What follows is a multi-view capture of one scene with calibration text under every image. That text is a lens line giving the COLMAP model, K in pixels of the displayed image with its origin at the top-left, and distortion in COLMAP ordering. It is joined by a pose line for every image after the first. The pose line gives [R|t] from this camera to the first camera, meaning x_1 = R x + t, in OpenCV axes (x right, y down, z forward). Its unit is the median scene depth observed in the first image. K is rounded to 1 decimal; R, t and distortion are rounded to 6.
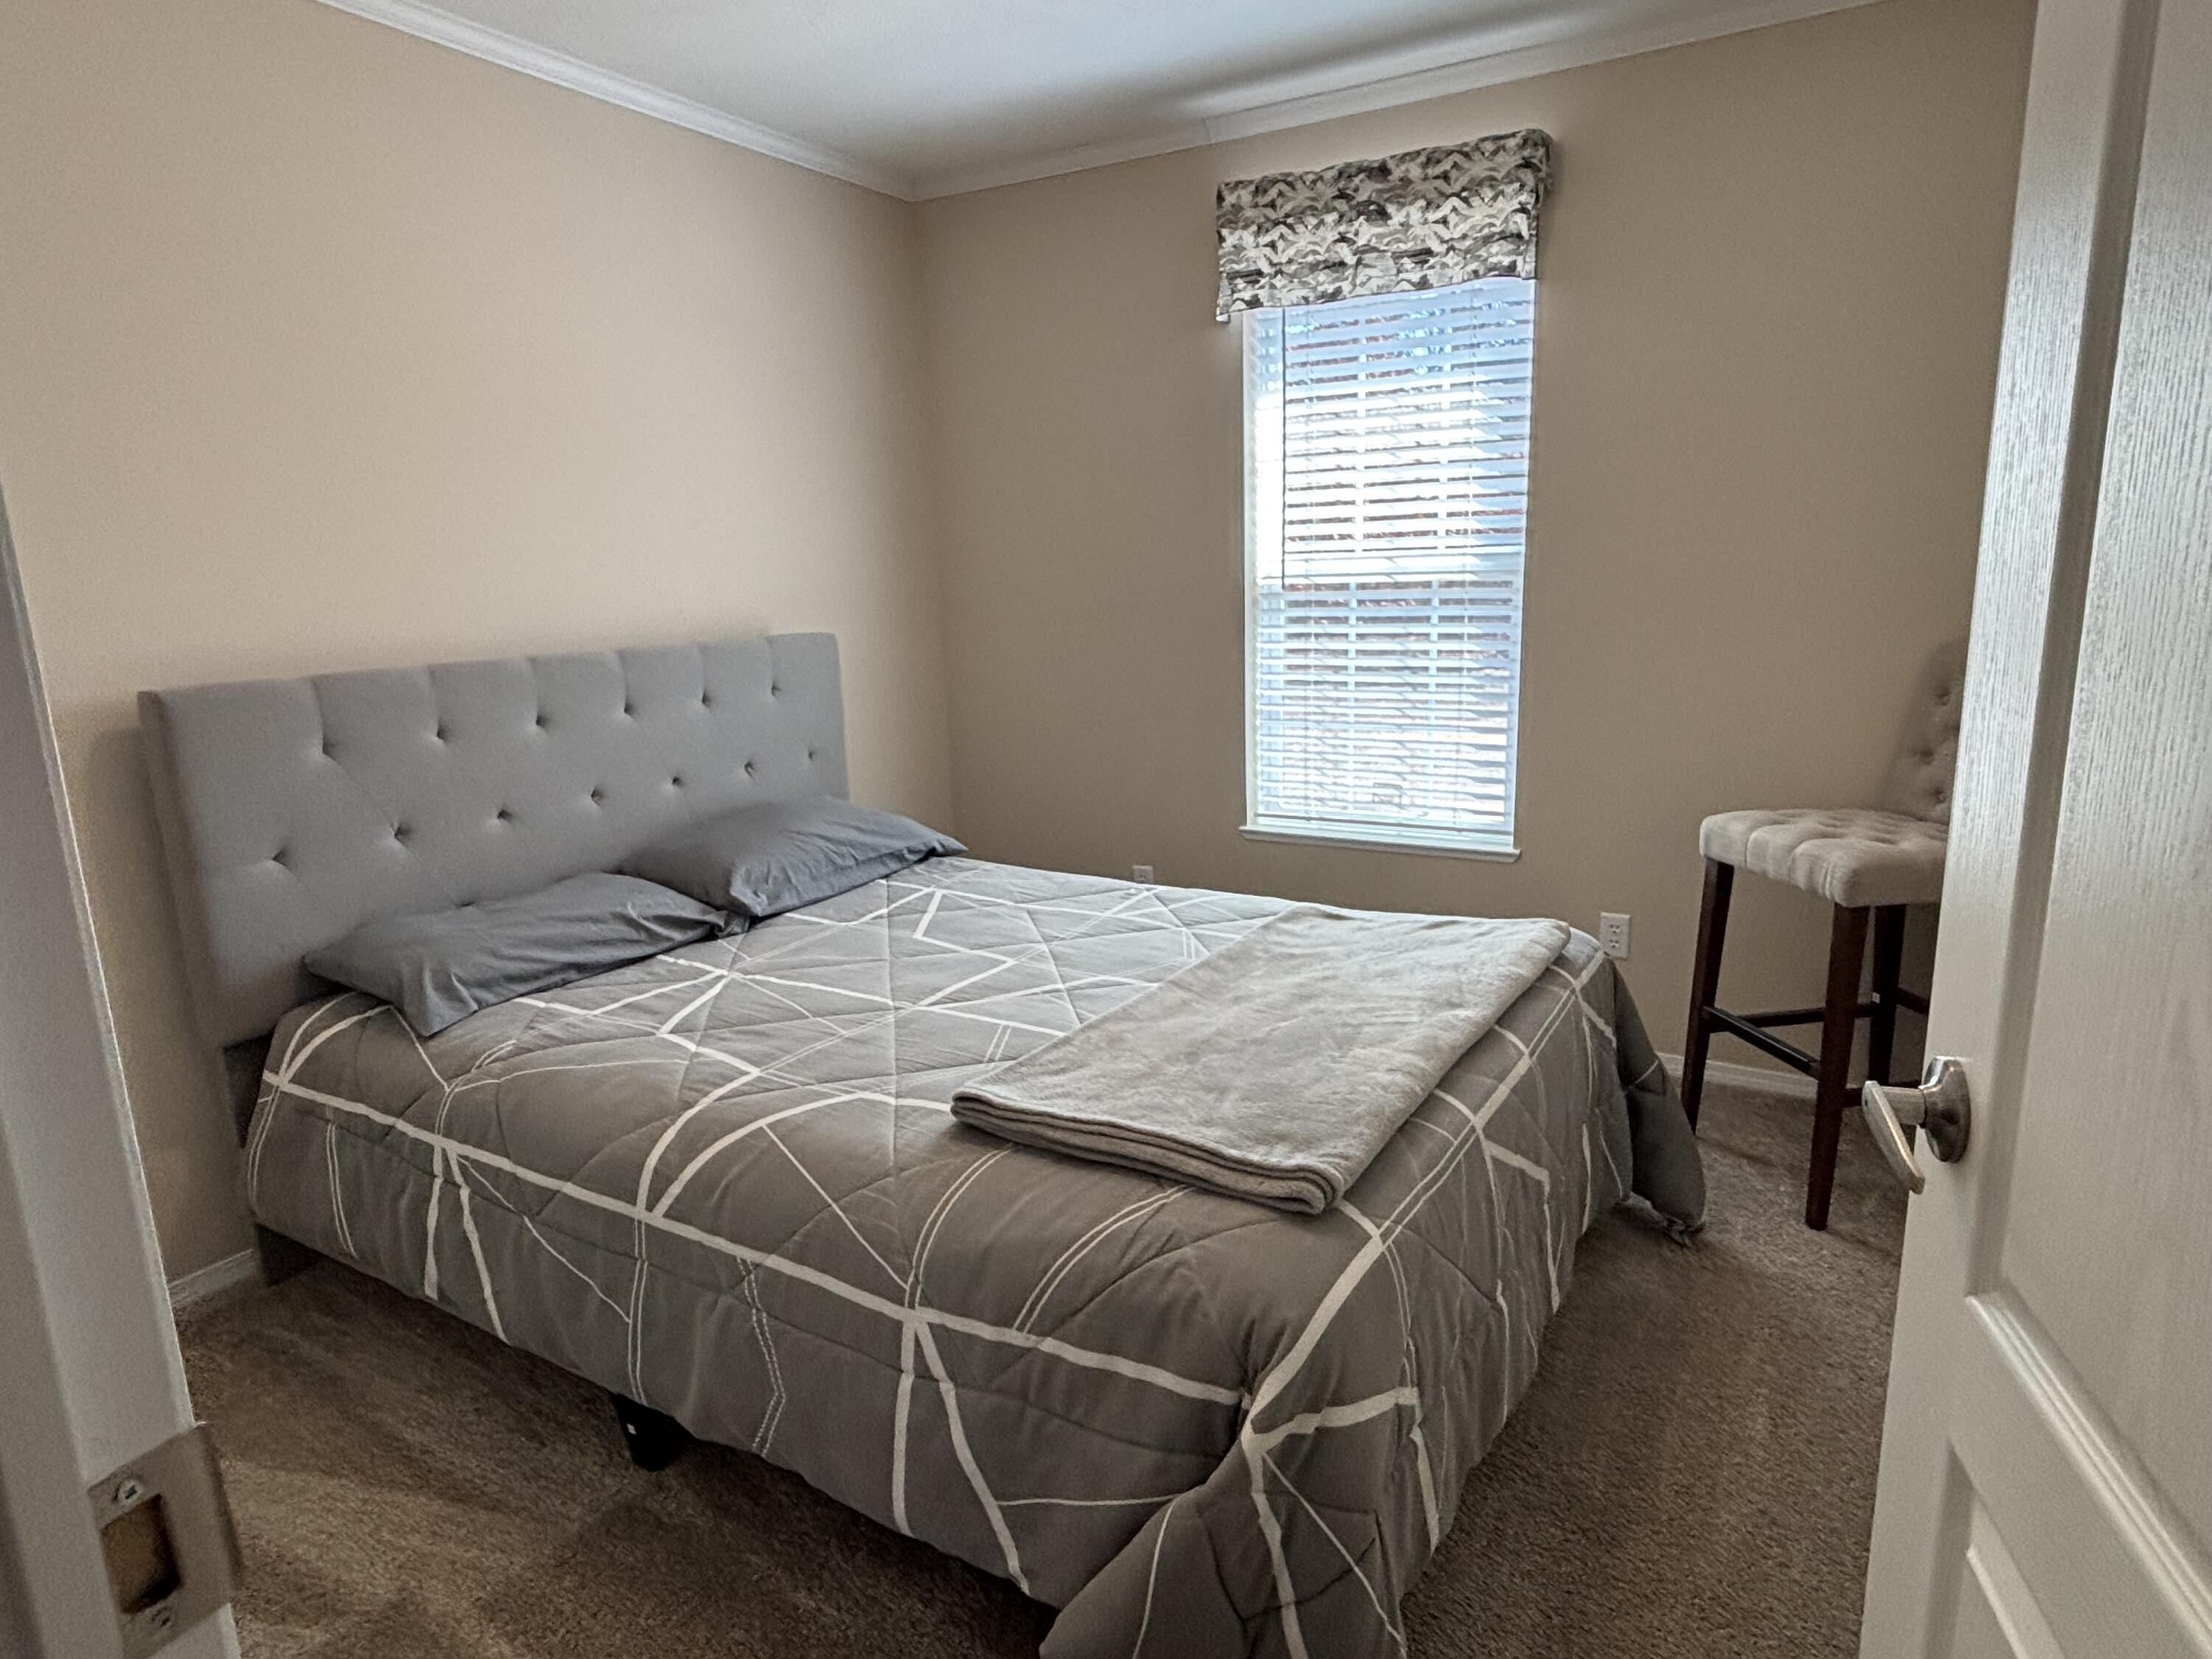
lens RADIAL K [[1255.1, 0, 1106.2], [0, 1255.1, 846.6], [0, 0, 1]] dist [0.002940, -0.010231]
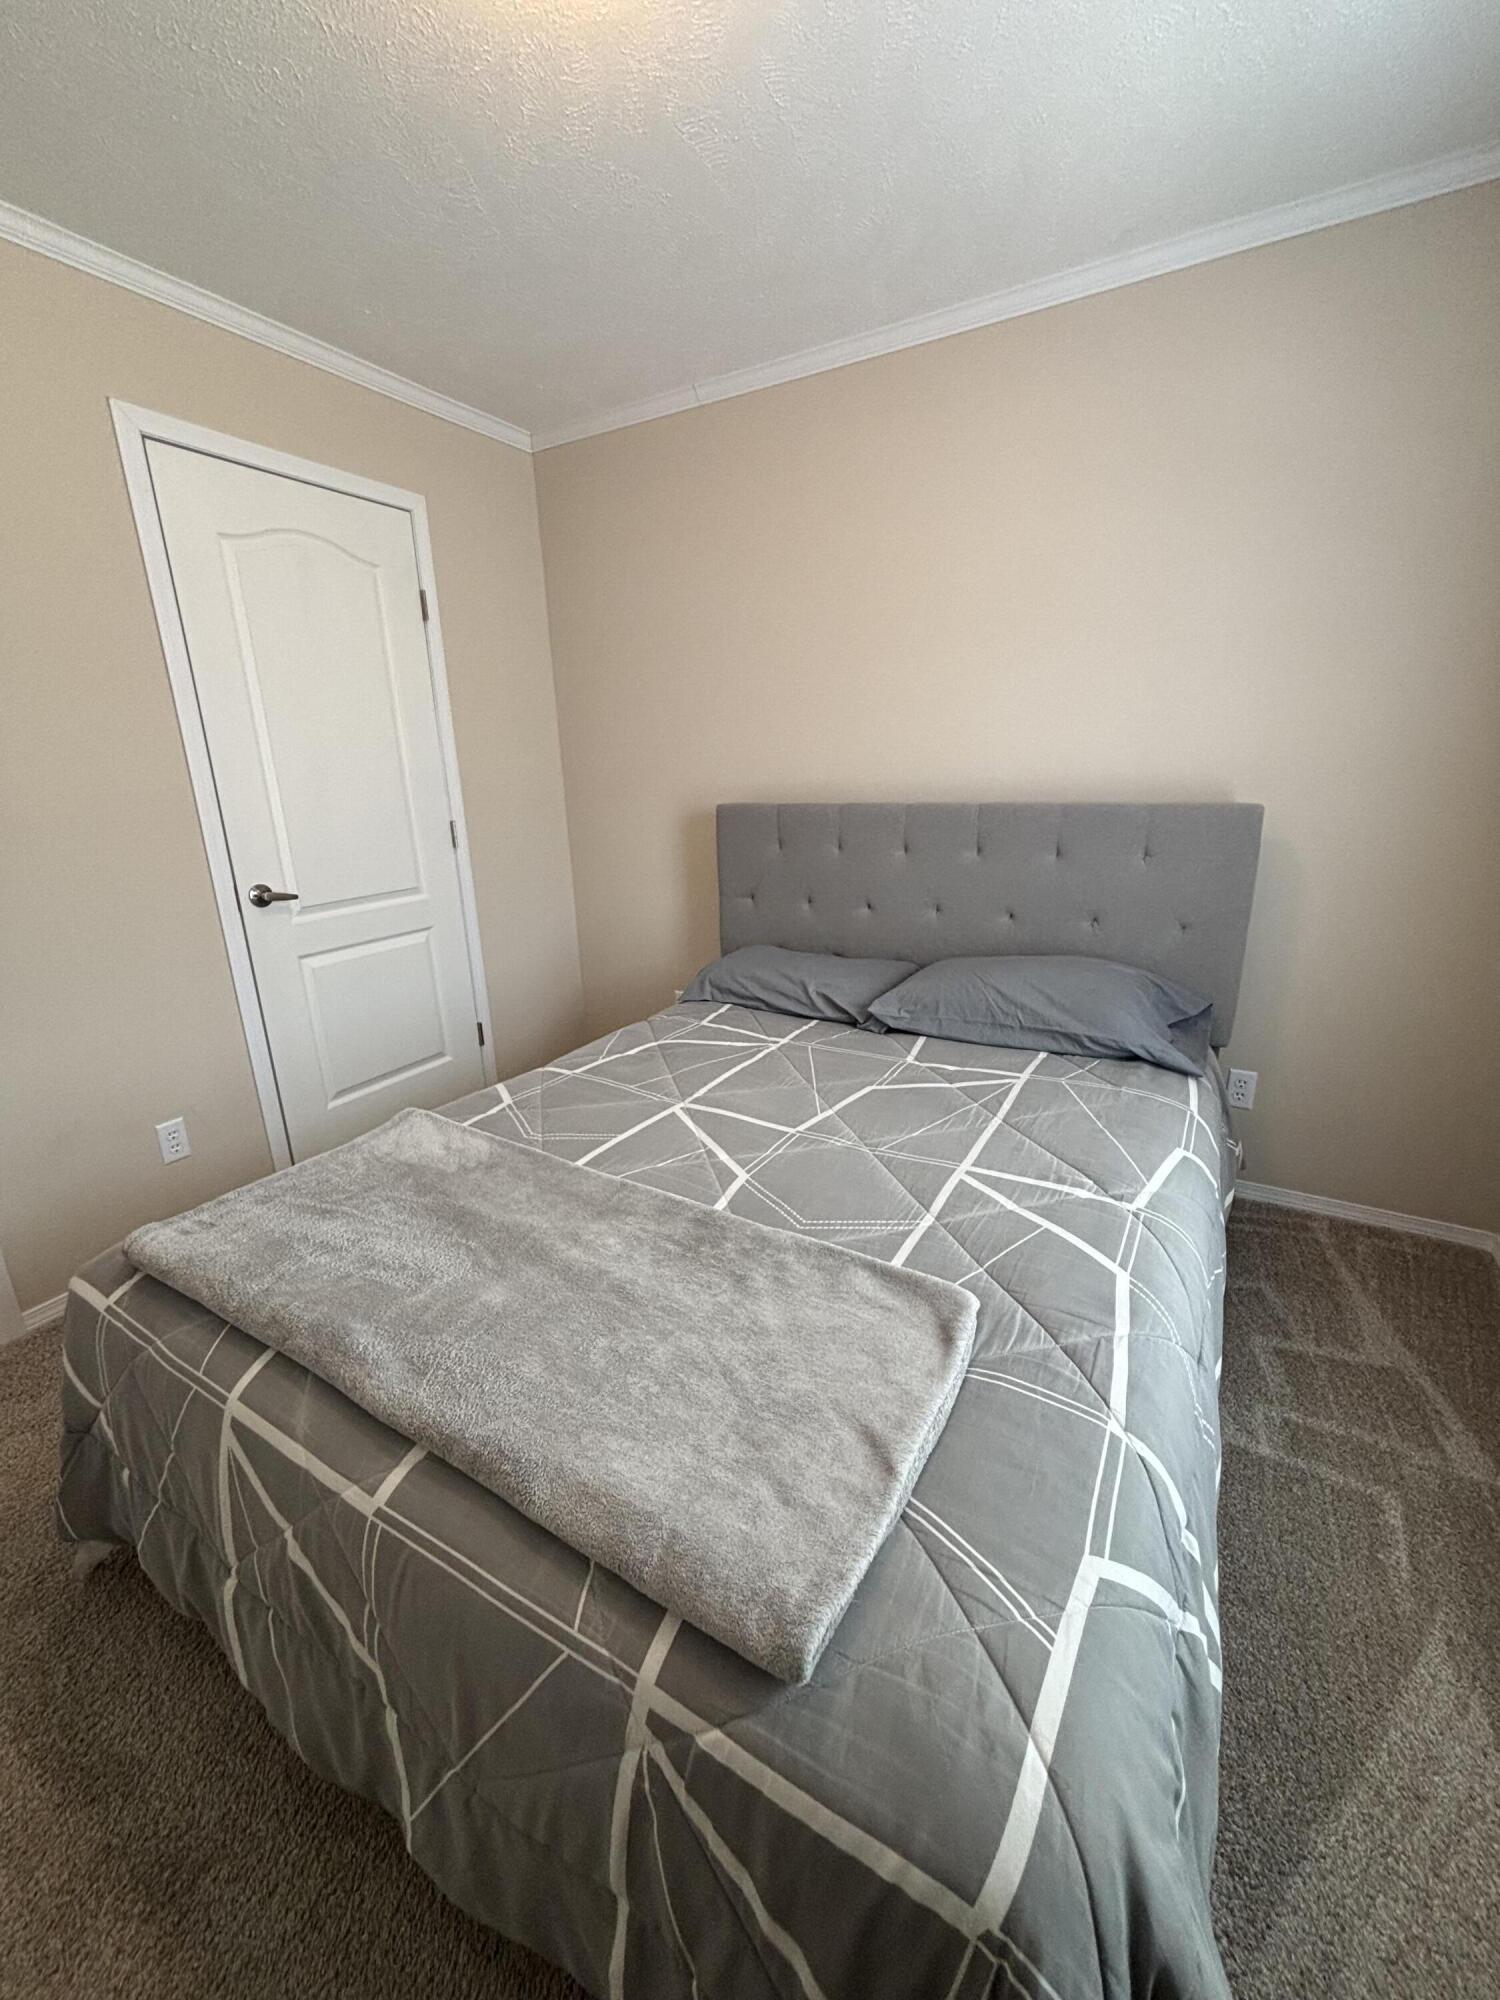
lens RADIAL K [[820.9, 0, 755.4], [0, 820.9, 997.7], [0, 0, 1]] dist [0.002979, 0.000331]
pose [[0.003398, 0.304492, -0.952509, 0.516465], [-0.191263, 0.935128, 0.298253, -0.199321], [0.981533, 0.181166, 0.061416, 0.862927]]
